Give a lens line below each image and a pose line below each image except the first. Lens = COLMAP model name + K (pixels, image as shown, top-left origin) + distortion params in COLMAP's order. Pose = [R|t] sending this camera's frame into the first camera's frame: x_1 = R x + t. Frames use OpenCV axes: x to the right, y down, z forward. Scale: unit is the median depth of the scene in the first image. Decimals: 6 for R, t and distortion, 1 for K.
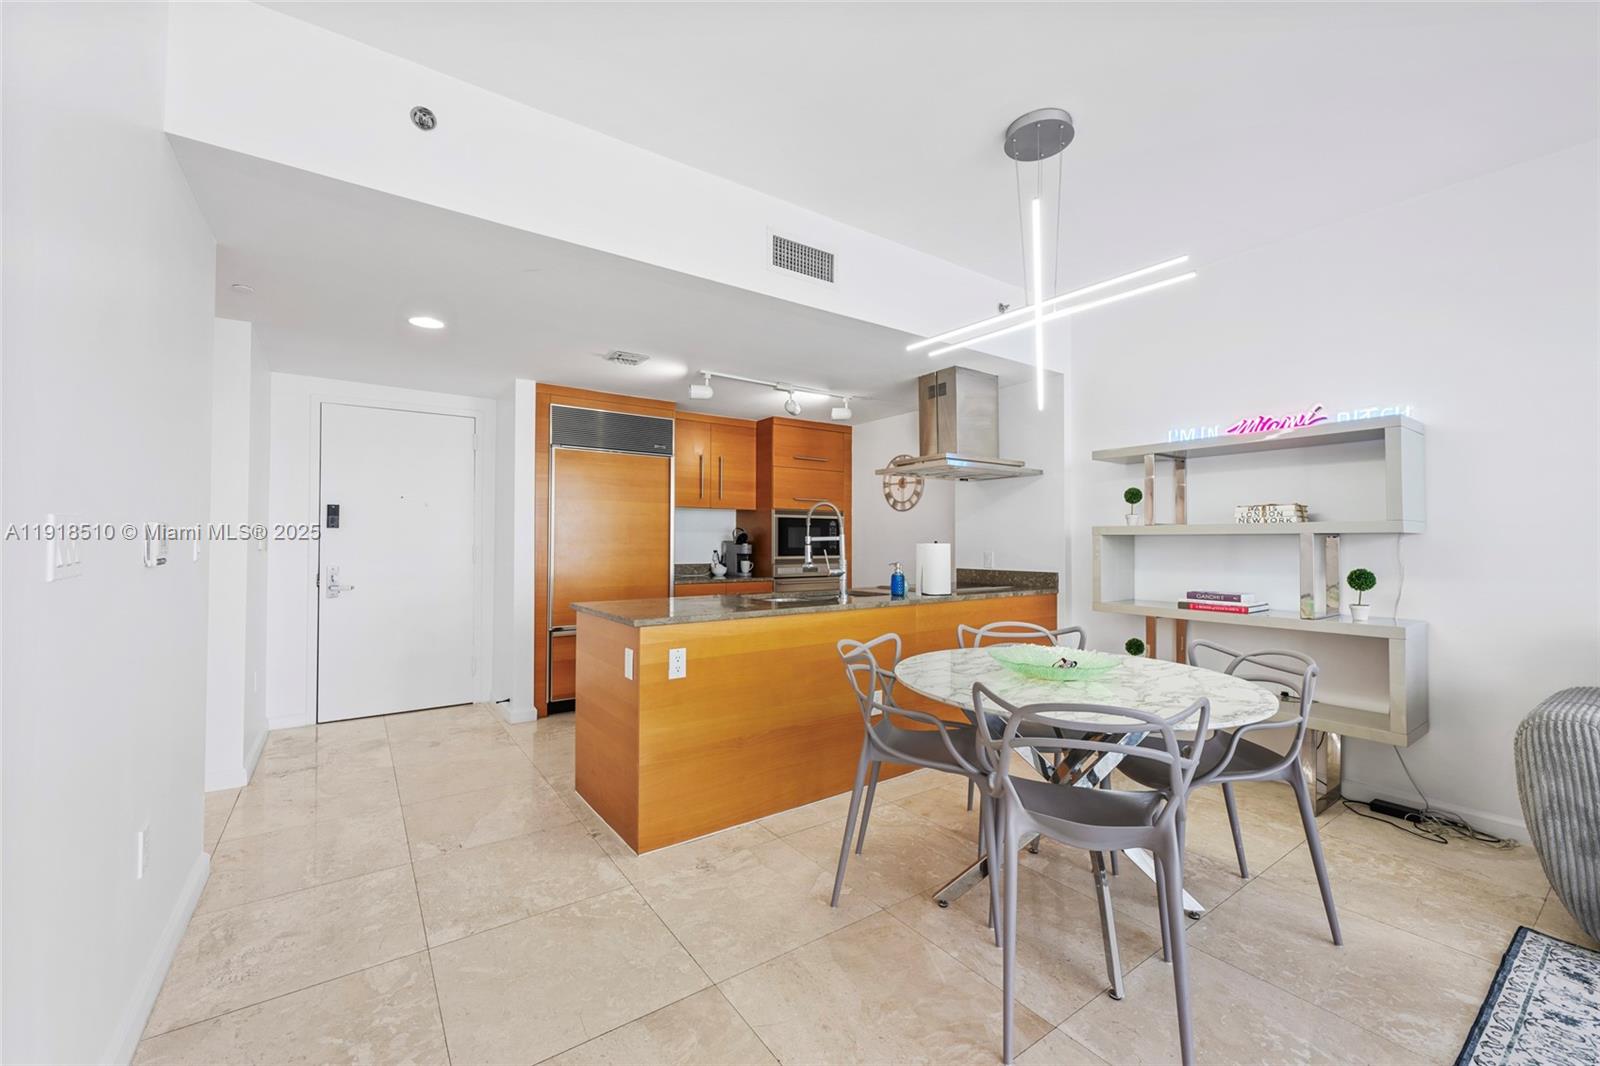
lens RADIAL K [[637.8, 0, 797.0], [0, 637.8, 527.5], [0, 0, 1]] dist [-0.001857, -0.000175]
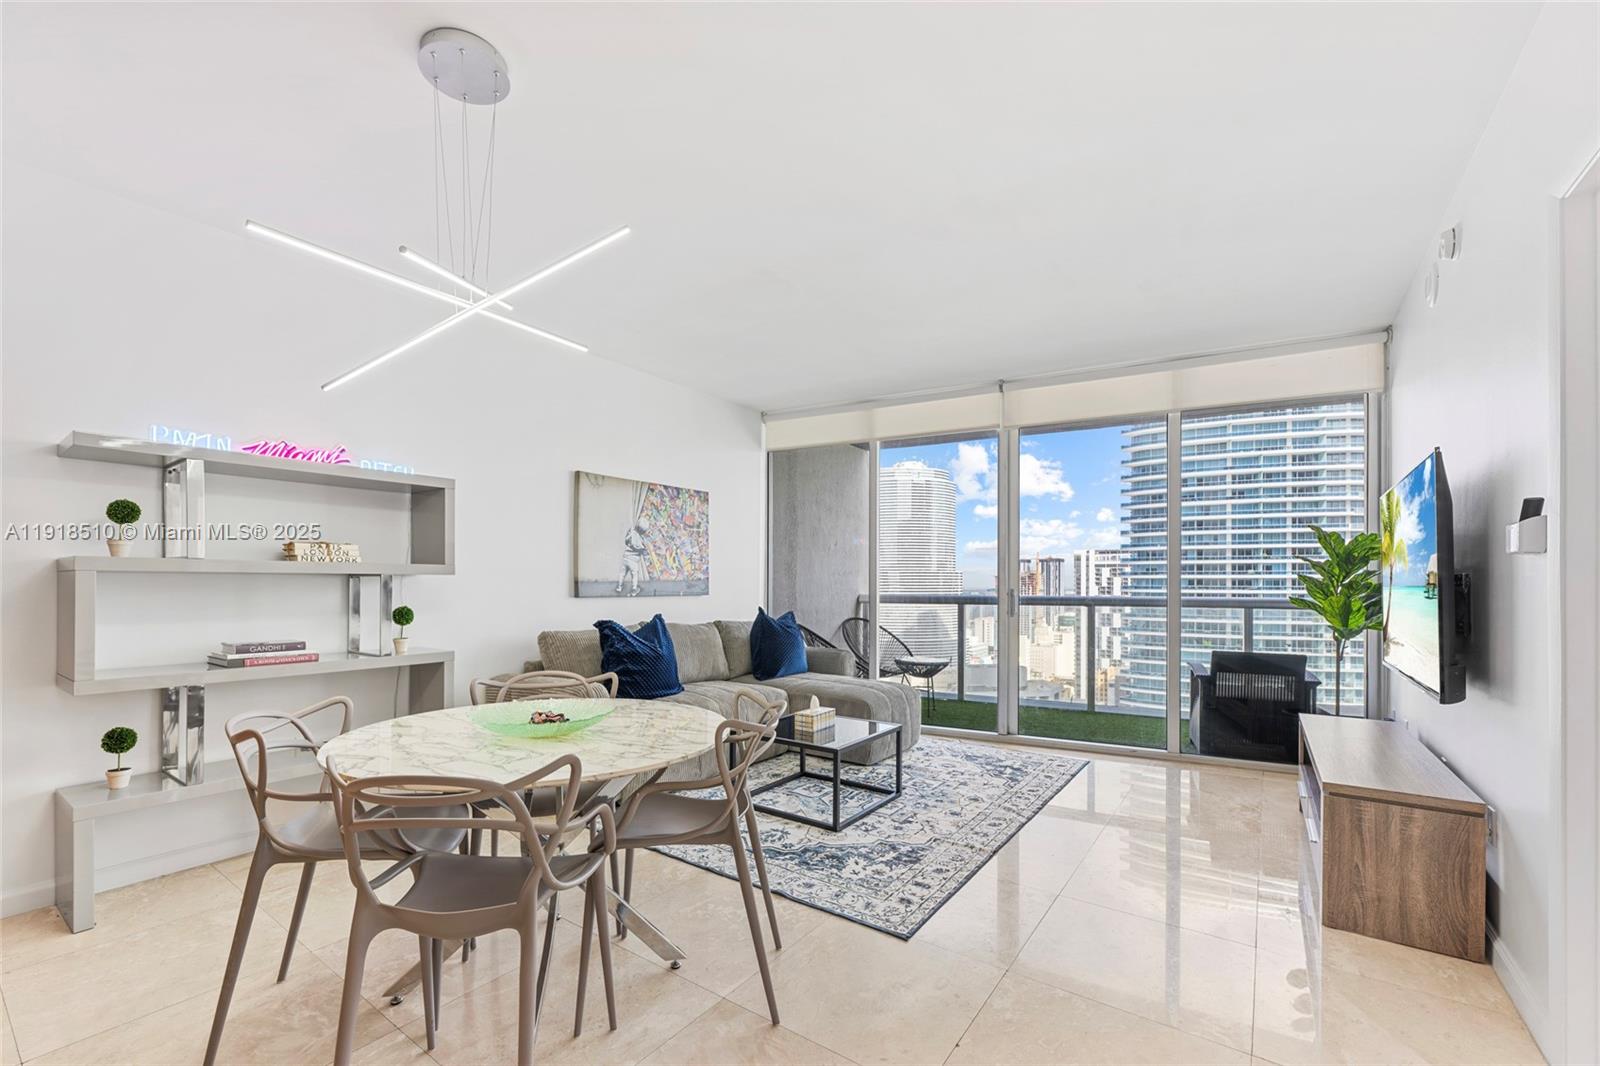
lens RADIAL K [[661.9, 0, 783.6], [0, 661.9, 583.7], [0, 0, 1]] dist [0.001702, 0.000011]
pose [[-0.317128, -0.001730, 0.948381, -0.277288], [-0.022383, 0.999733, -0.005661, 0.010366], [-0.948119, -0.023023, -0.317082, 0.461924]]
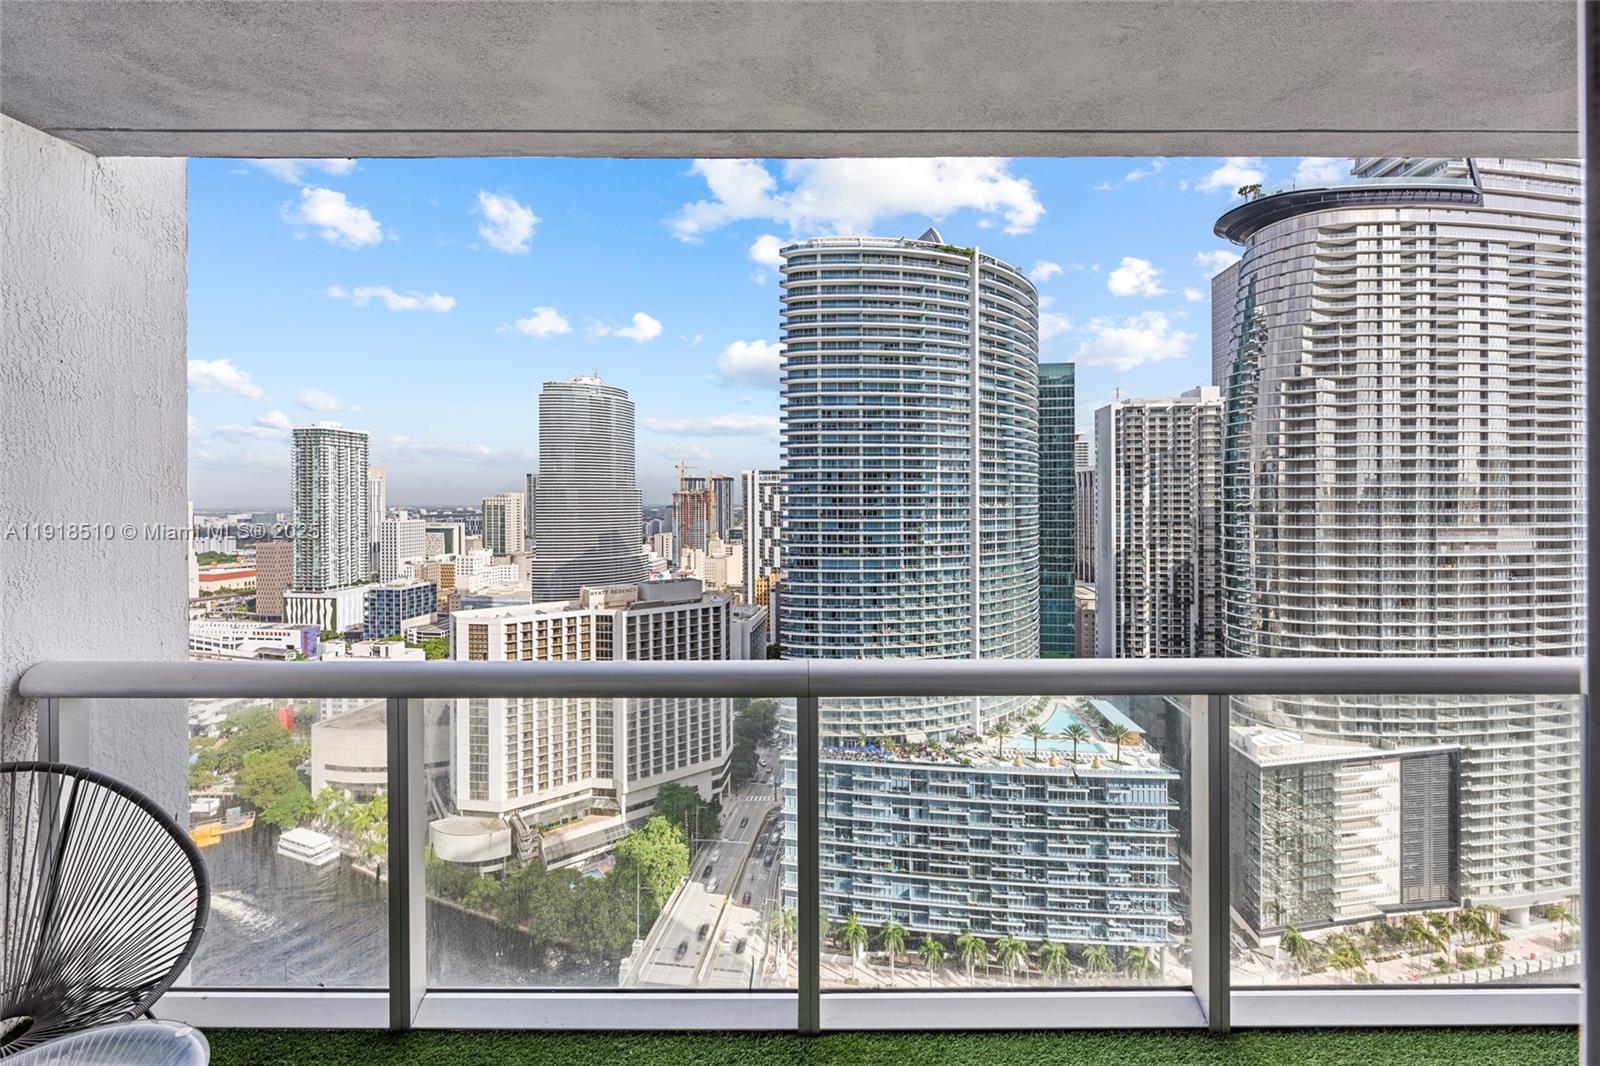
lens RADIAL K [[645.3, 0, 796.8], [0, 645.3, 501.4], [0, 0, 1]] dist [-0.001154, -0.000060]
pose [[-0.731768, -0.000358, 0.681554, 0.558298], [-0.012923, 0.999827, -0.013351, -0.089781], [-0.681431, -0.018577, -0.731646, -0.284630]]
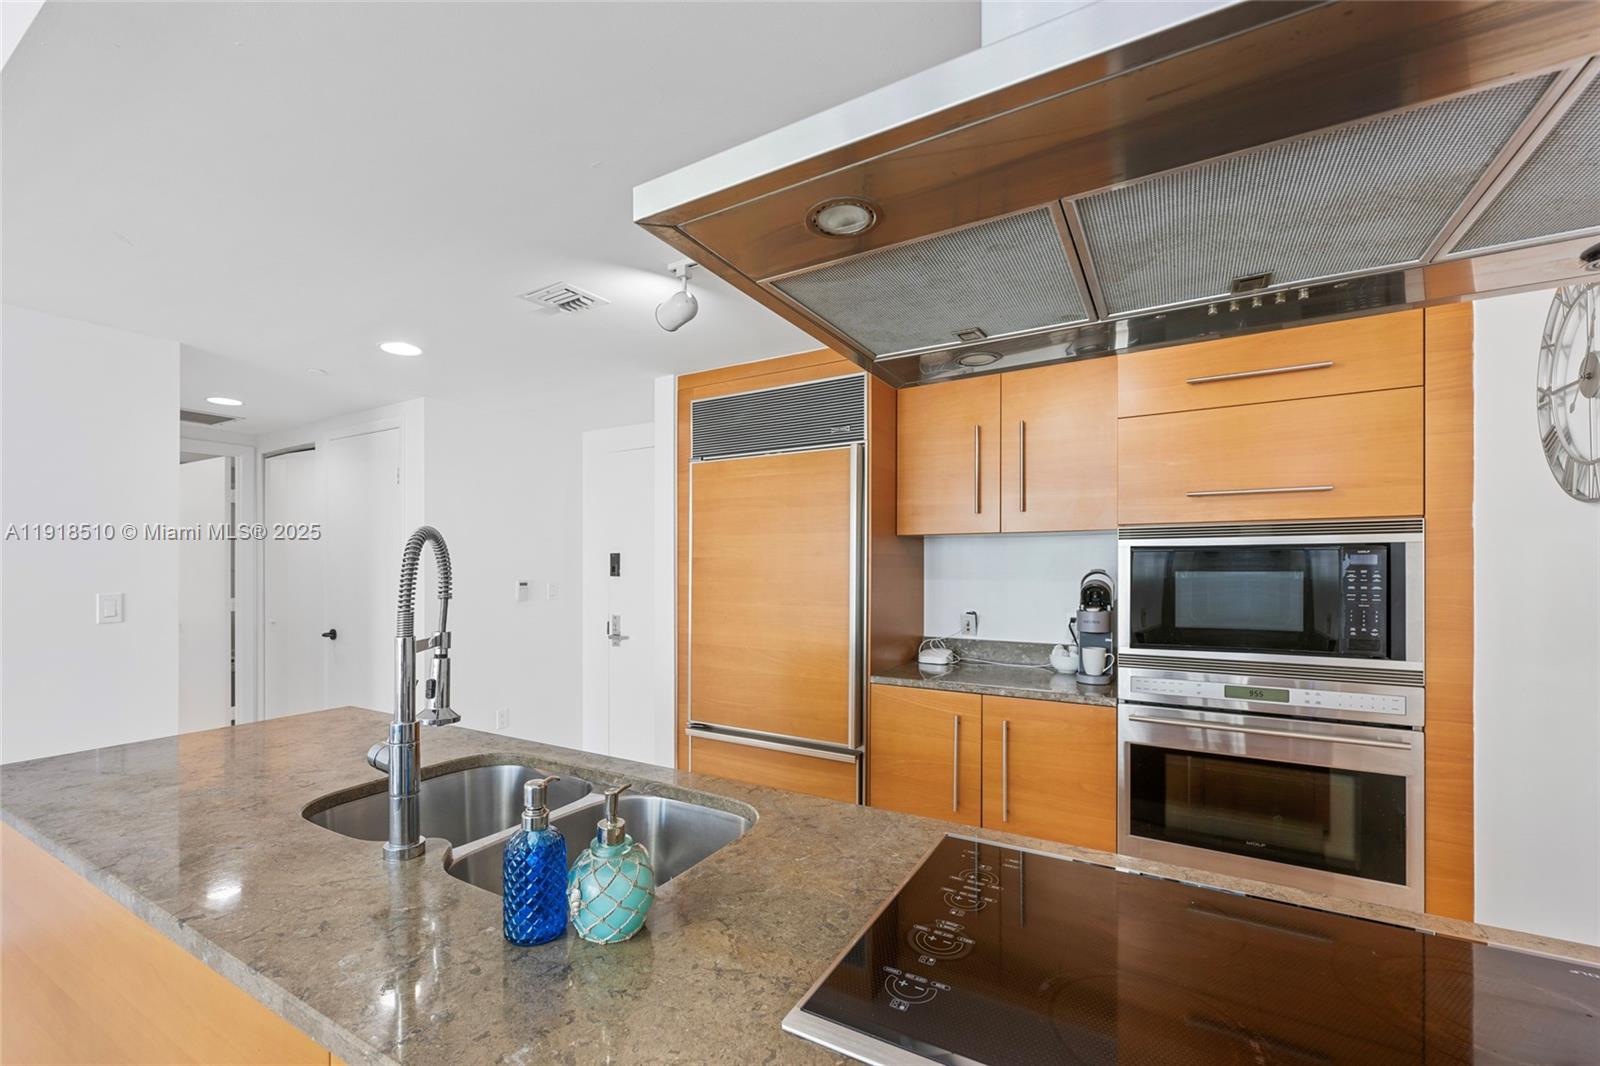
lens RADIAL K [[659.6, 0, 793.7], [0, 659.6, 547.2], [0, 0, 1]] dist [-0.001955, -0.000205]
pose [[0.416583, -0.031552, -0.908550, 0.311077], [0.021437, 0.999461, -0.024880, -0.012942], [0.908845, -0.009112, 0.417035, 0.793006]]
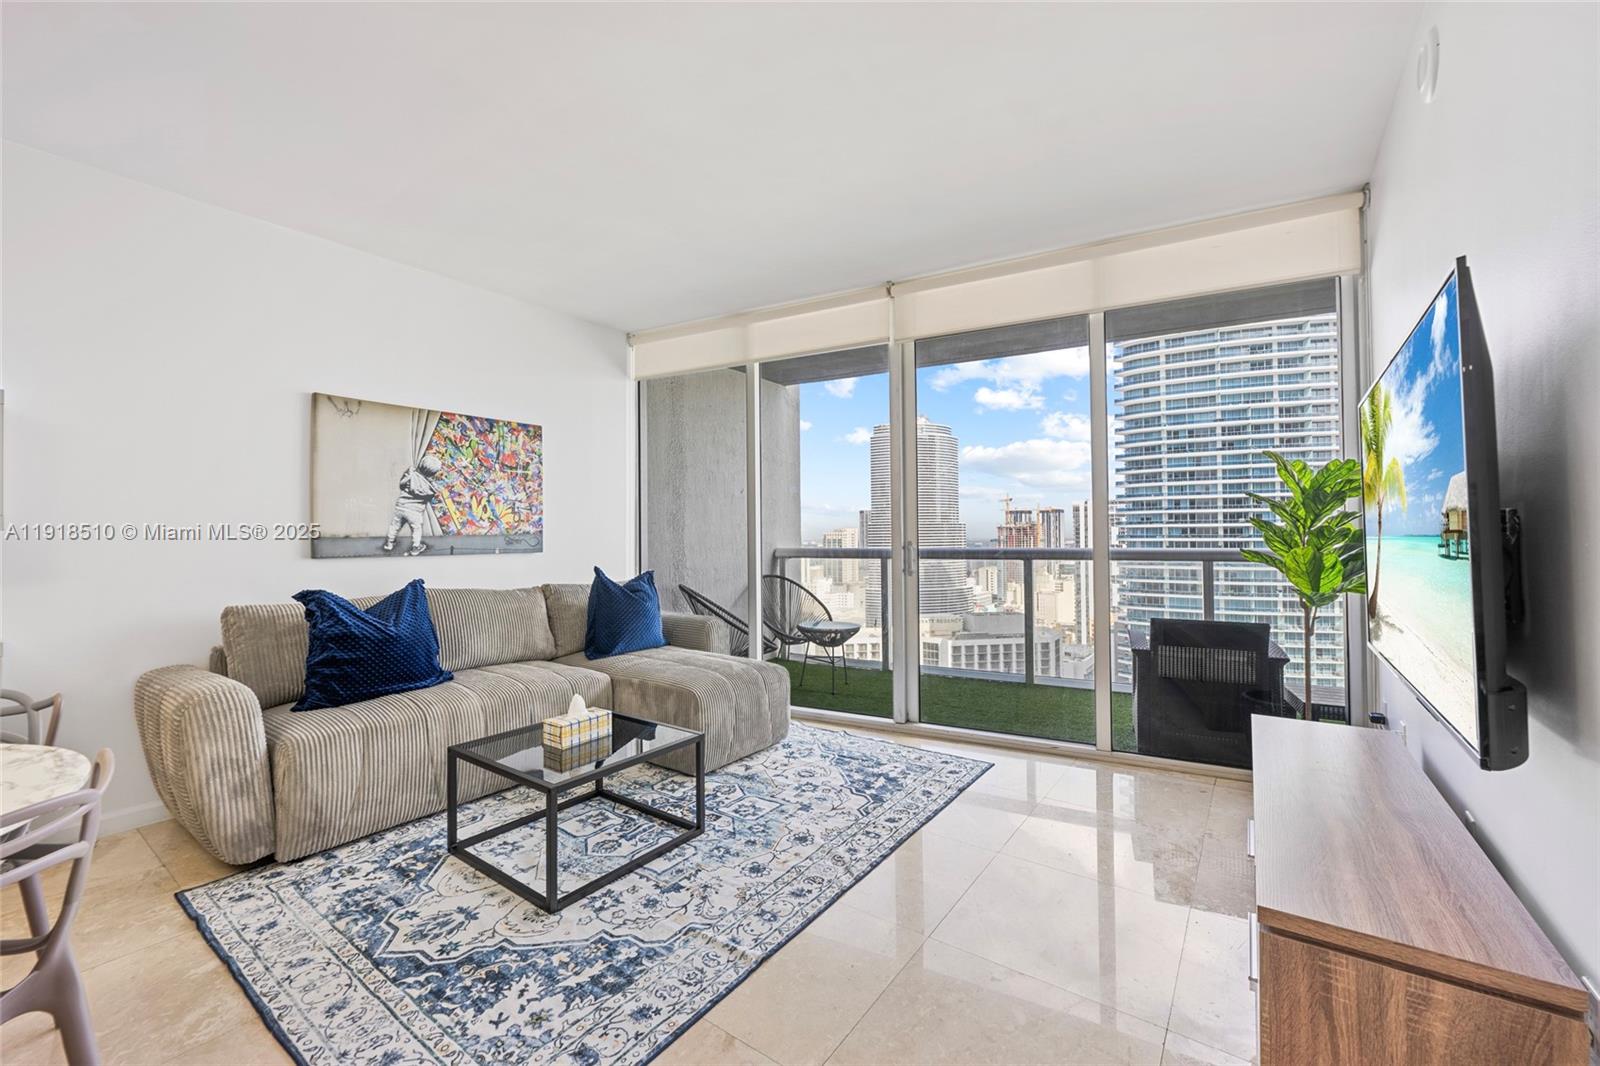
lens RADIAL K [[637.8, 0, 797.0], [0, 637.8, 527.5], [0, 0, 1]] dist [-0.001857, -0.000175]
pose [[-0.320460, 0.014569, 0.947150, -0.108163], [-0.012174, 0.999736, -0.019497, 0.004470], [-0.947184, -0.017778, -0.320198, 0.158171]]
